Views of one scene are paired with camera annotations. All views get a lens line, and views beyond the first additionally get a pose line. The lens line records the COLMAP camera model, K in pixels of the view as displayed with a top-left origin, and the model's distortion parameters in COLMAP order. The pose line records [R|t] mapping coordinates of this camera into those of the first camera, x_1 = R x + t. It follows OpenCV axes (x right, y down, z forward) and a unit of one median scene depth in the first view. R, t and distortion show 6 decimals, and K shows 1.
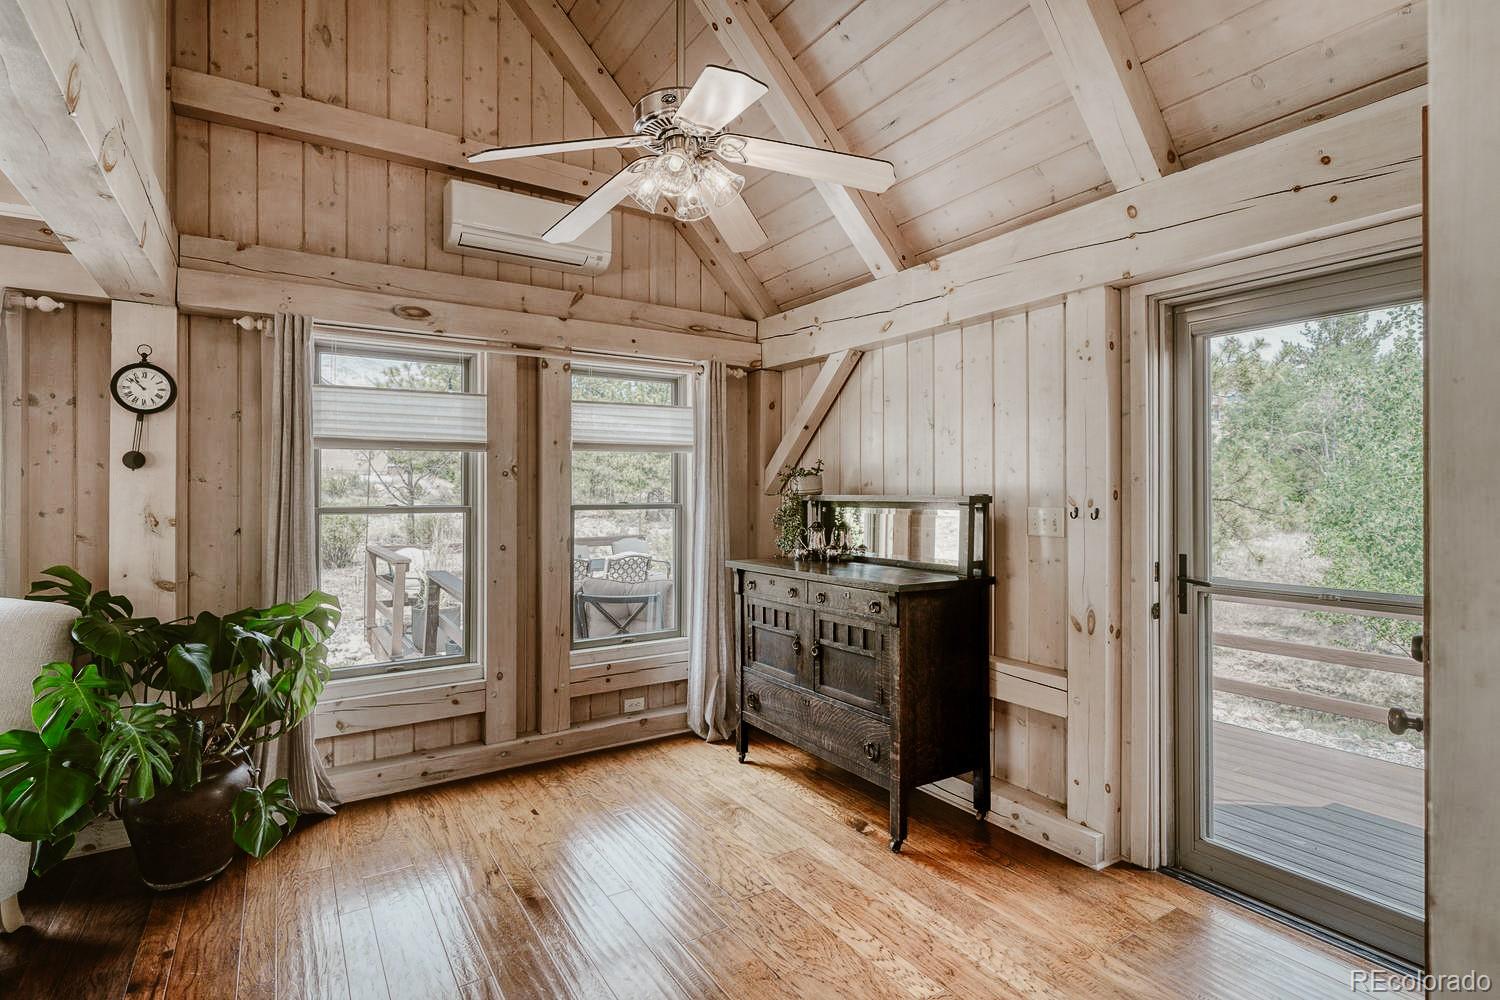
lens RADIAL K [[723.2, 0, 753.8], [0, 723.2, 489.9], [0, 0, 1]] dist [-0.000534, -0.001509]
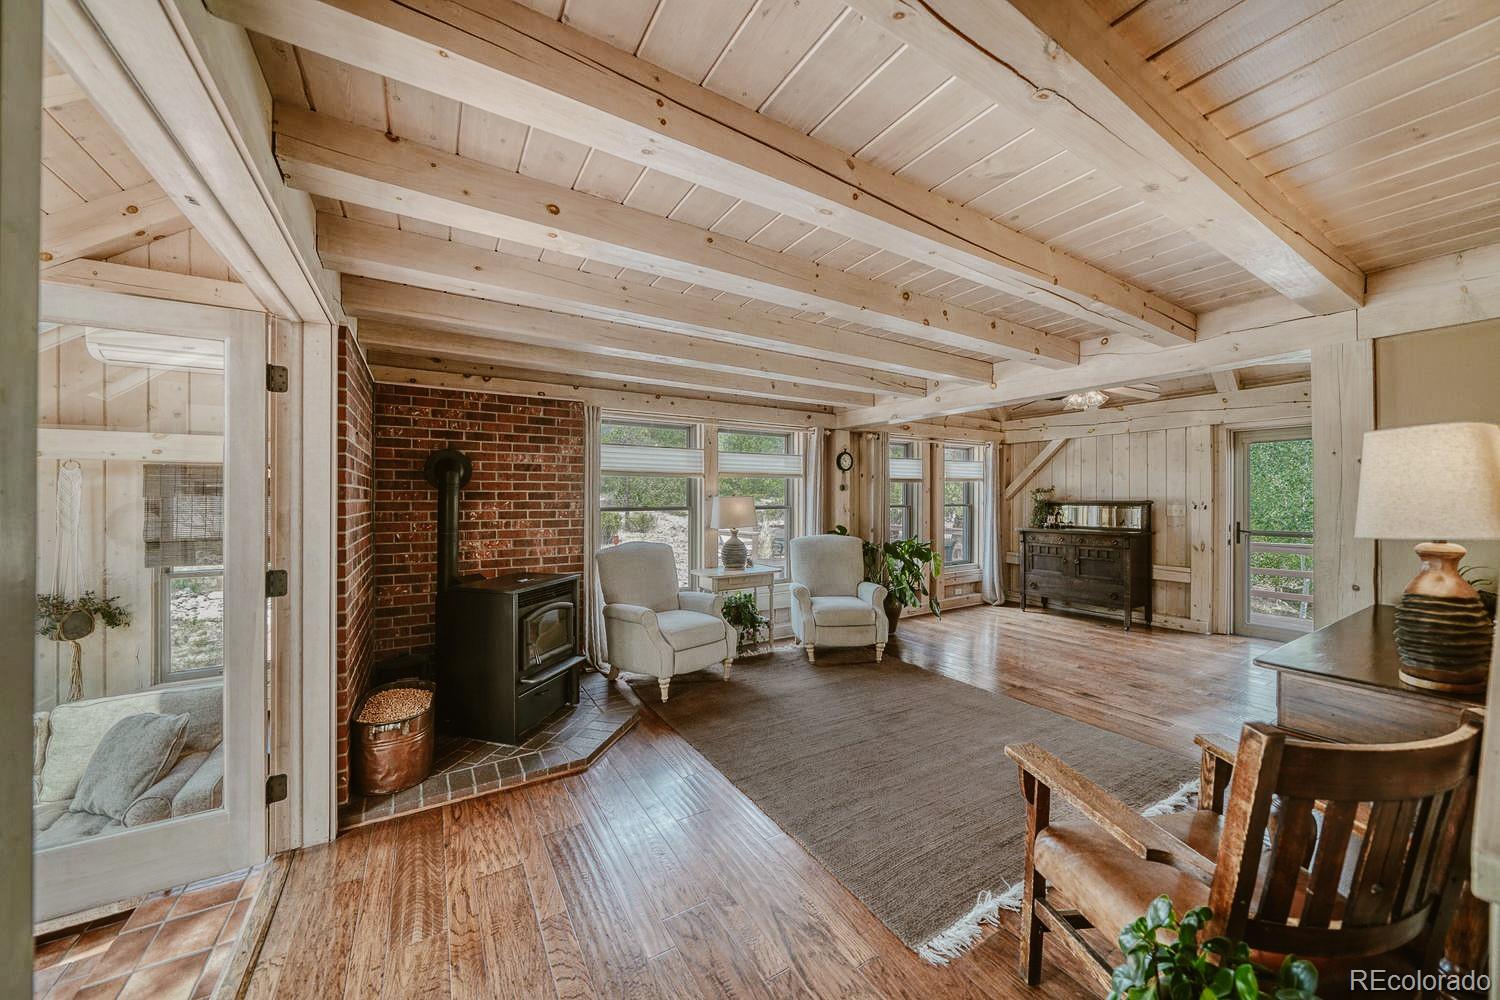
lens RADIAL K [[521.0, 0, 738.0], [0, 521.0, 496.4], [0, 0, 1]] dist [-0.005332, -0.000161]
pose [[0.999356, -0.000528, -0.035867, -1.065894], [0.000513, 1.000000, -0.000430, -0.006764], [0.035868, 0.000411, 0.999356, -0.896297]]
